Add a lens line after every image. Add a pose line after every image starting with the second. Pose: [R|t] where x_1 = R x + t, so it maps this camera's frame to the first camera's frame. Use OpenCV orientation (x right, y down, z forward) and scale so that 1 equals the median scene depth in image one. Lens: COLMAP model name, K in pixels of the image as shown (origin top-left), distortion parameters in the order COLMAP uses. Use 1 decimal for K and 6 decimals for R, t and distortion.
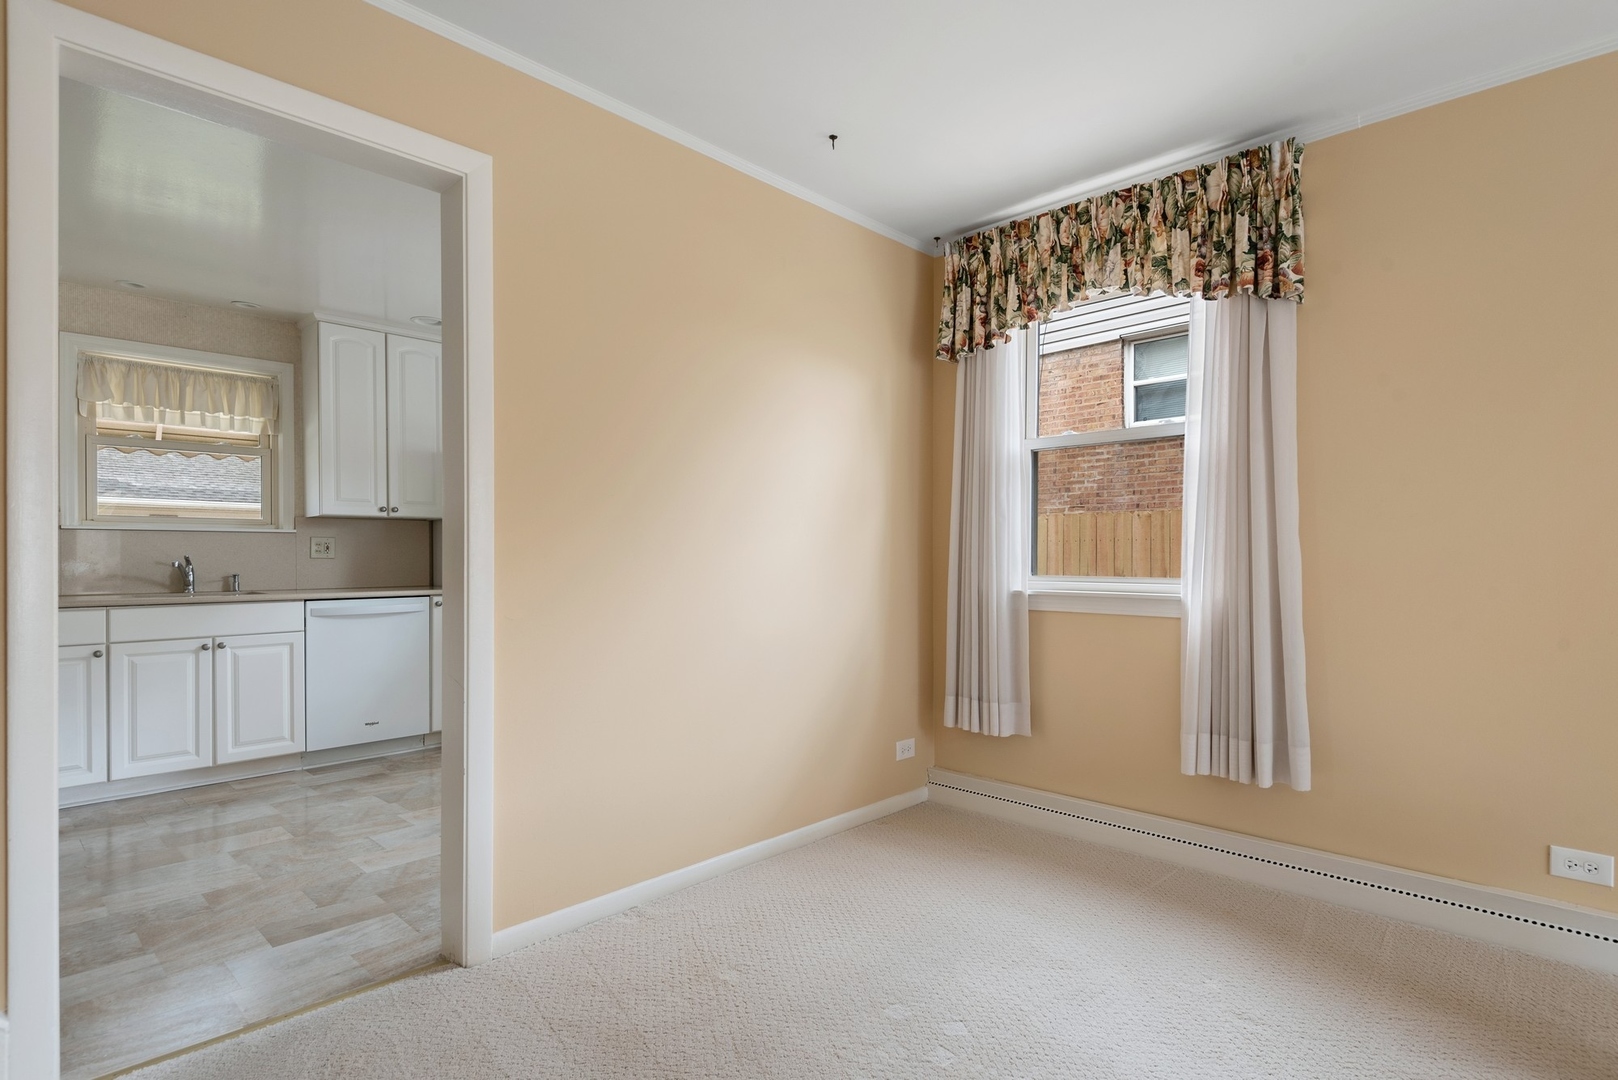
lens RADIAL K [[810.9, 0, 812.4], [0, 810.9, 557.1], [0, 0, 1]] dist [0.026606, -0.020044]
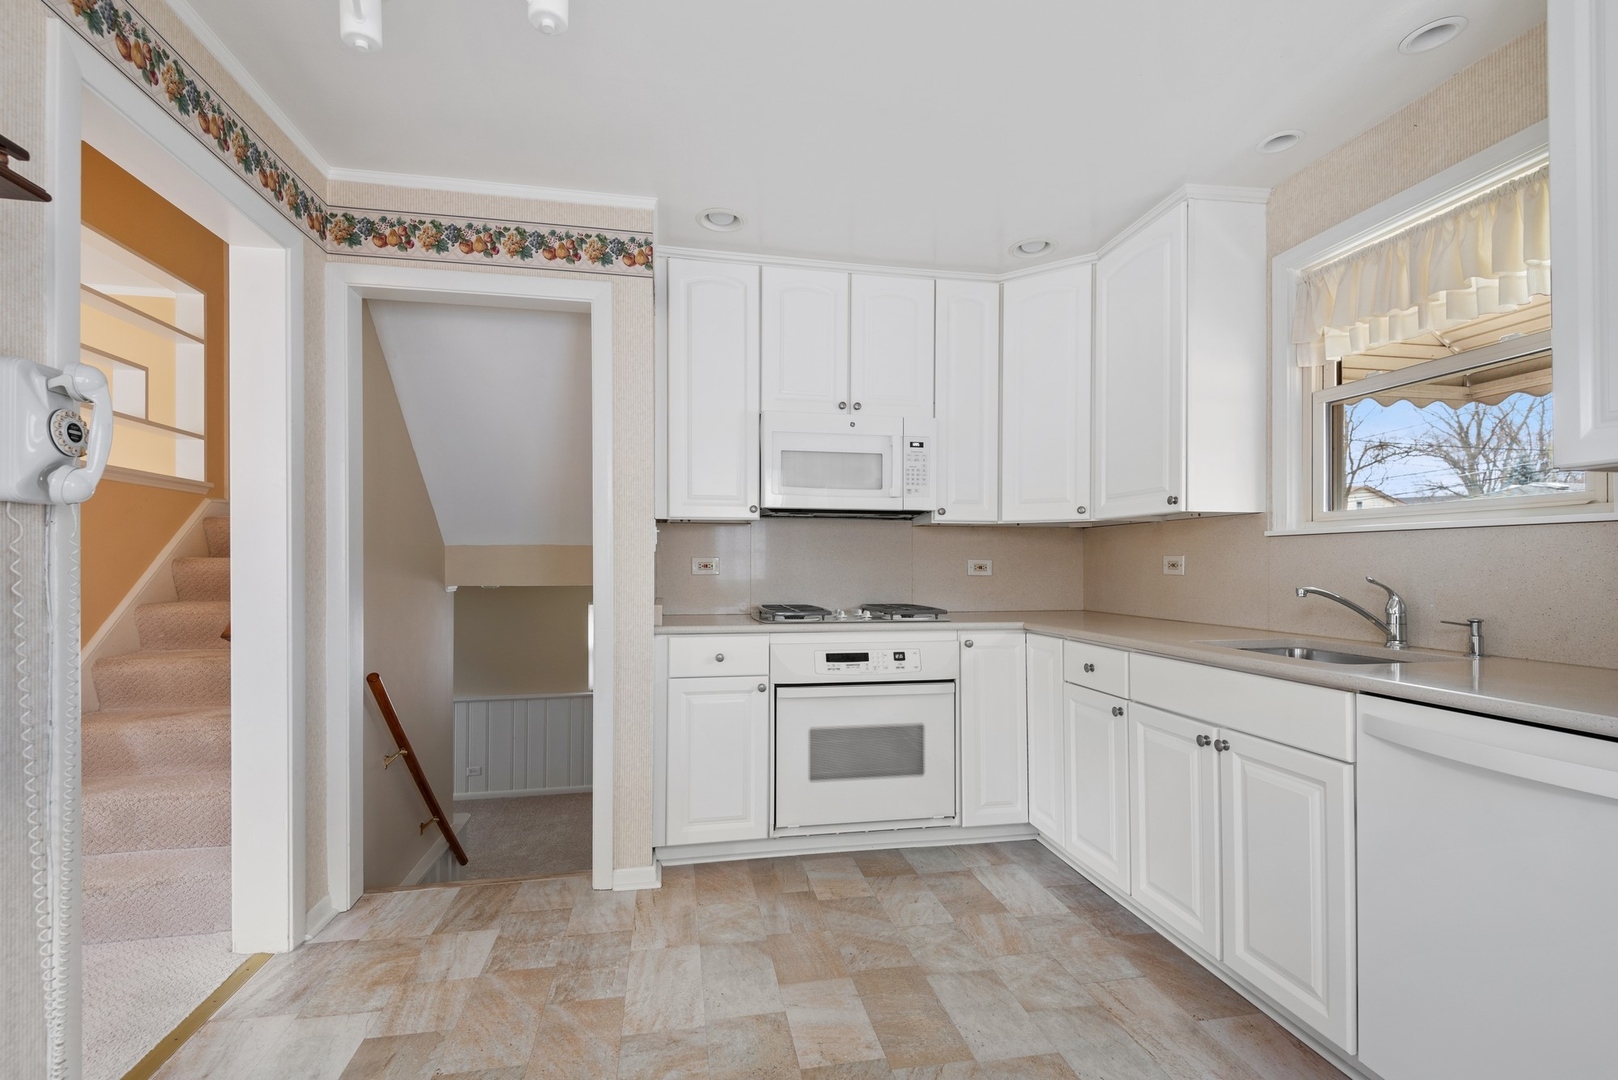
lens RADIAL K [[730.7, 0, 815.0], [0, 730.7, 555.7], [0, 0, 1]] dist [0.040898, -0.024792]
pose [[-0.575213, -0.003355, -0.817997, -0.142293], [0.004015, 0.999968, -0.006924, -0.012924], [0.817994, -0.007267, -0.575181, 0.903890]]
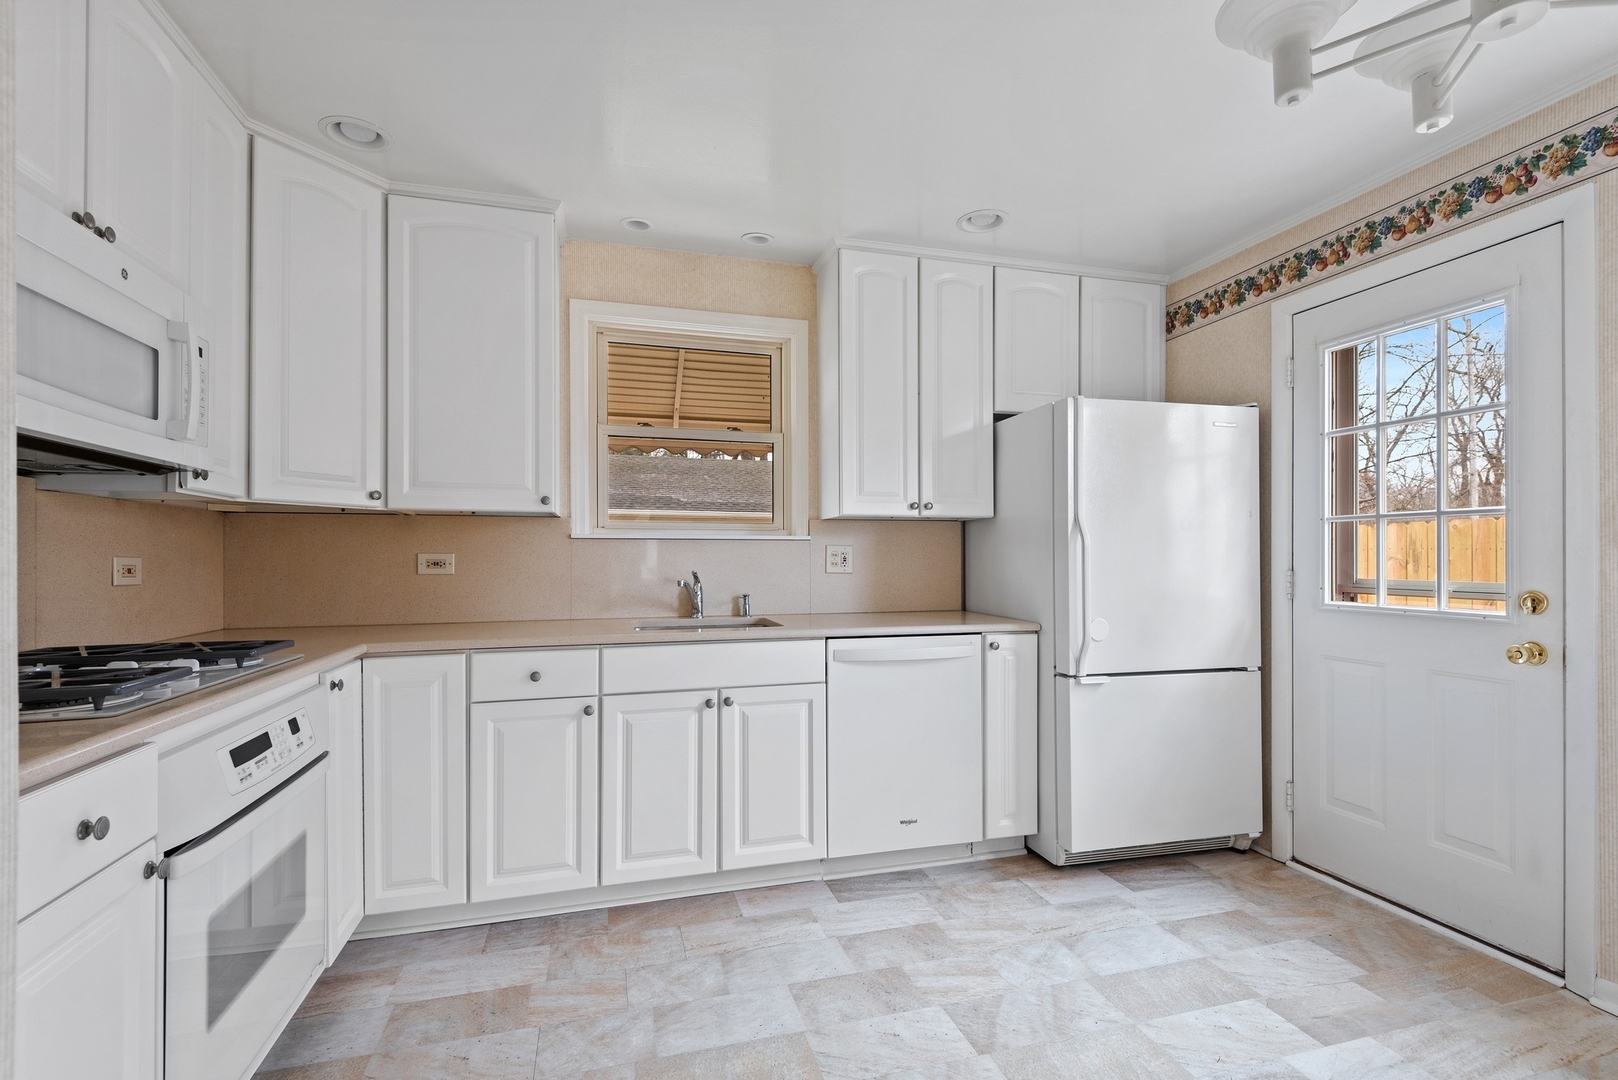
lens RADIAL K [[730.7, 0, 815.0], [0, 730.7, 555.7], [0, 0, 1]] dist [0.040898, -0.024792]
pose [[0.865795, 0.002695, -0.500391, -0.290635], [-0.002777, 0.999996, 0.000580, -0.015802], [0.500391, 0.000887, 0.865799, 0.416797]]
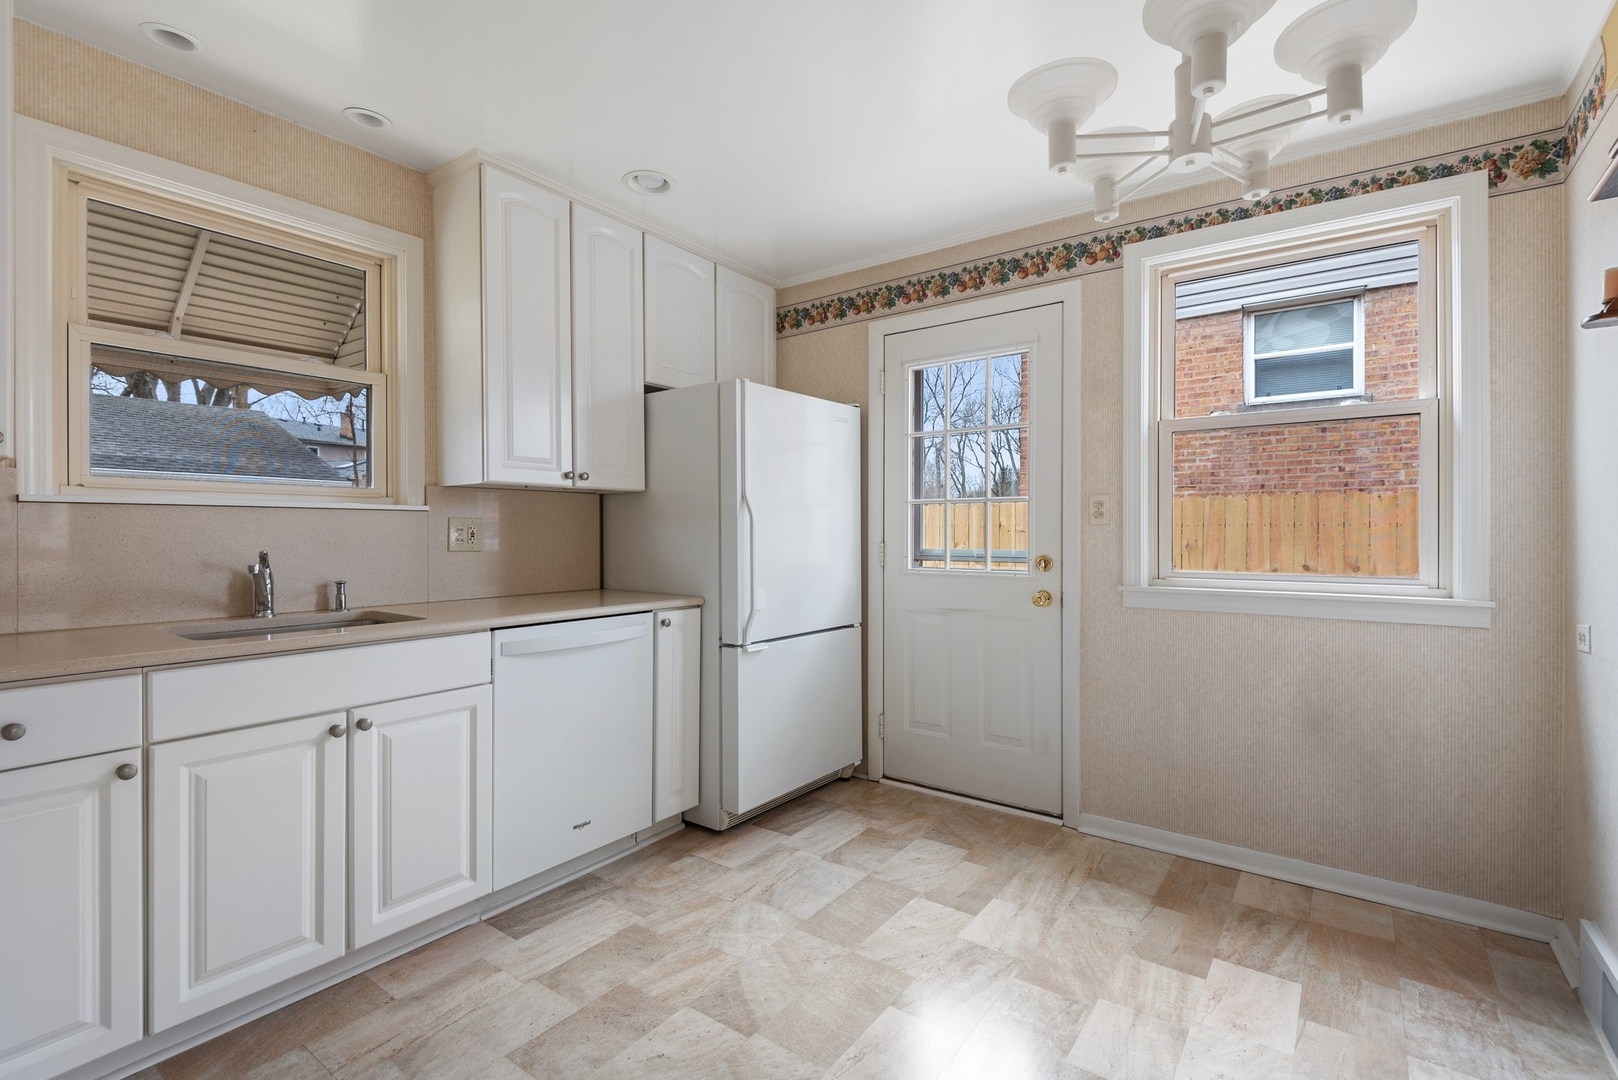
lens RADIAL K [[728.2, 0, 815.3], [0, 728.2, 535.0], [0, 0, 1]] dist [0.042445, -0.025858]
pose [[0.991865, 0.002856, 0.127264, -0.419847], [-0.003327, 0.999988, 0.003486, -0.014779], [-0.127253, -0.003881, 0.991863, 0.415286]]
